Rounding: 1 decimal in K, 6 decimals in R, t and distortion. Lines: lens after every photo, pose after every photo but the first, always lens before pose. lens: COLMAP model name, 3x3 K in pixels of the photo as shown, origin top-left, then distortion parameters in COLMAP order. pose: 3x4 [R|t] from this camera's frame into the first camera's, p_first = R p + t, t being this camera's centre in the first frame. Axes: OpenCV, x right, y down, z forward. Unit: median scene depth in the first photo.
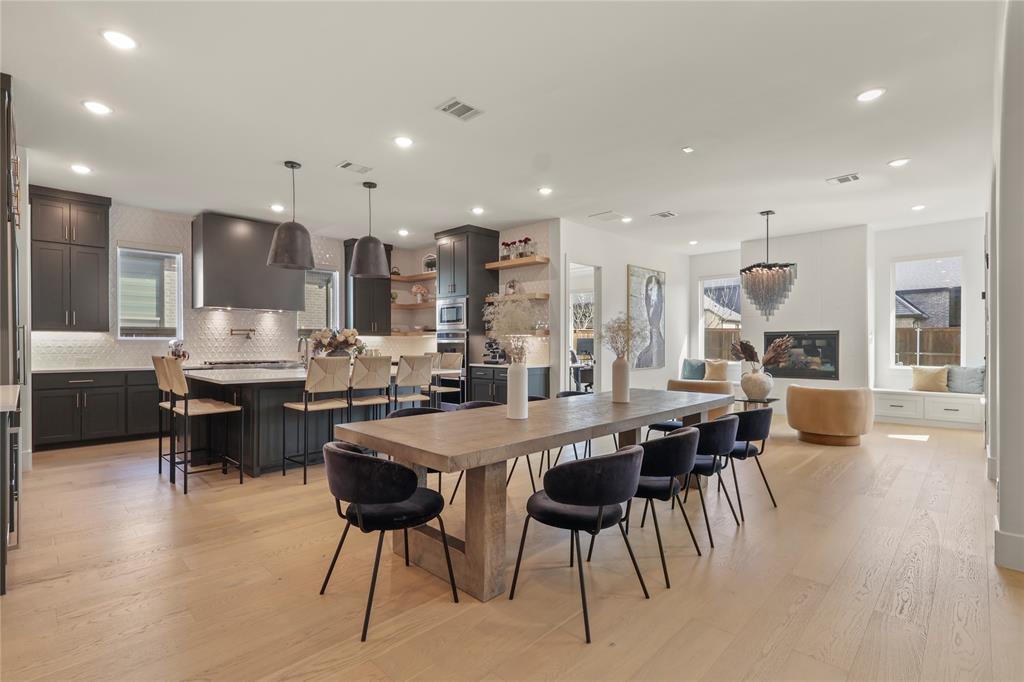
lens RADIAL K [[472.2, 0, 510.8], [0, 472.2, 346.6], [0, 0, 1]] dist [-0.000942, -0.000440]
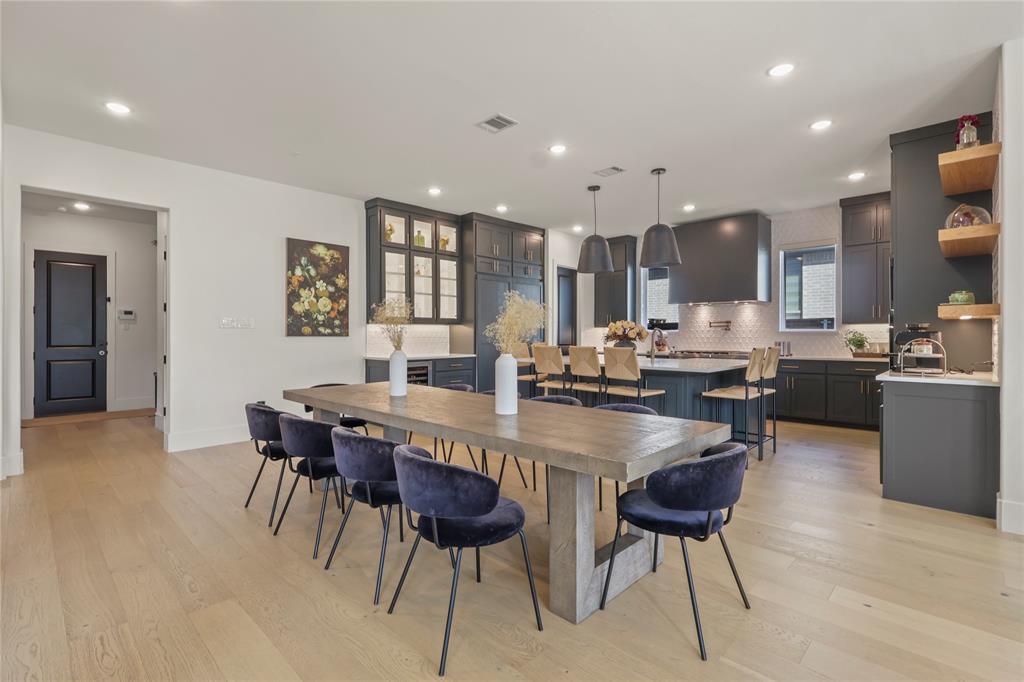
lens RADIAL K [[484.1, 0, 511.8], [0, 484.1, 333.7], [0, 0, 1]] dist [0.003024, -0.000065]
pose [[-0.008121, -0.004224, -0.999958, 0.567128], [-0.005800, 0.999974, -0.004177, -0.002044], [0.999950, 0.005766, -0.008146, 0.580123]]
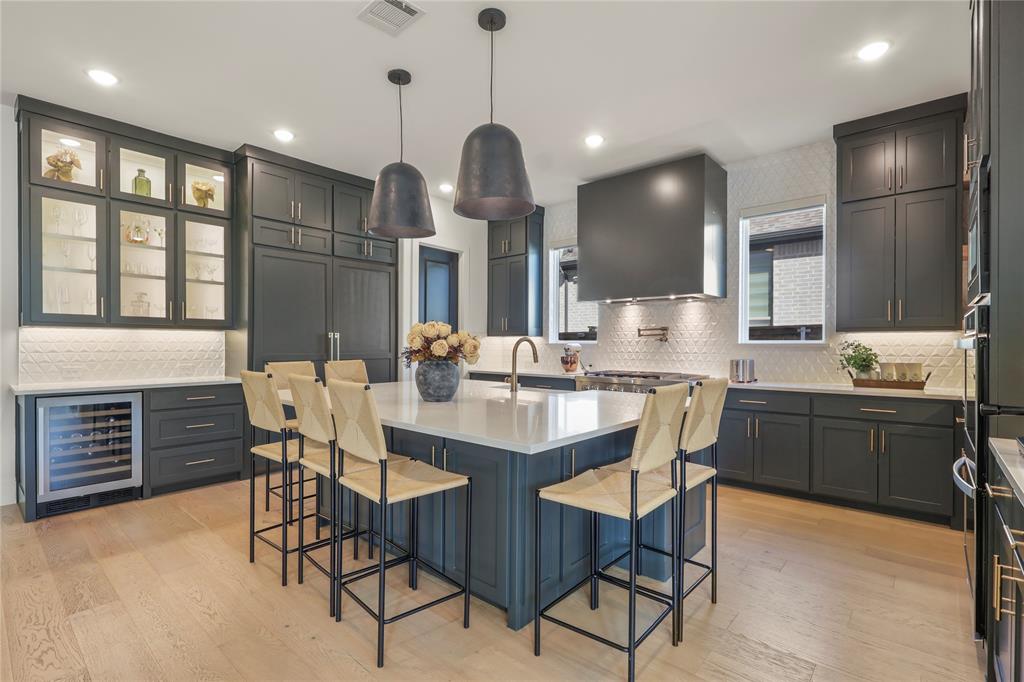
lens RADIAL K [[482.9, 0, 515.5], [0, 482.9, 343.7], [0, 0, 1]] dist [-0.001532, -0.000301]
pose [[0.042353, -0.003753, -0.999096, 0.154237], [-0.010275, 0.999938, -0.004192, -0.008496], [0.999050, 0.010444, 0.042312, 0.823050]]
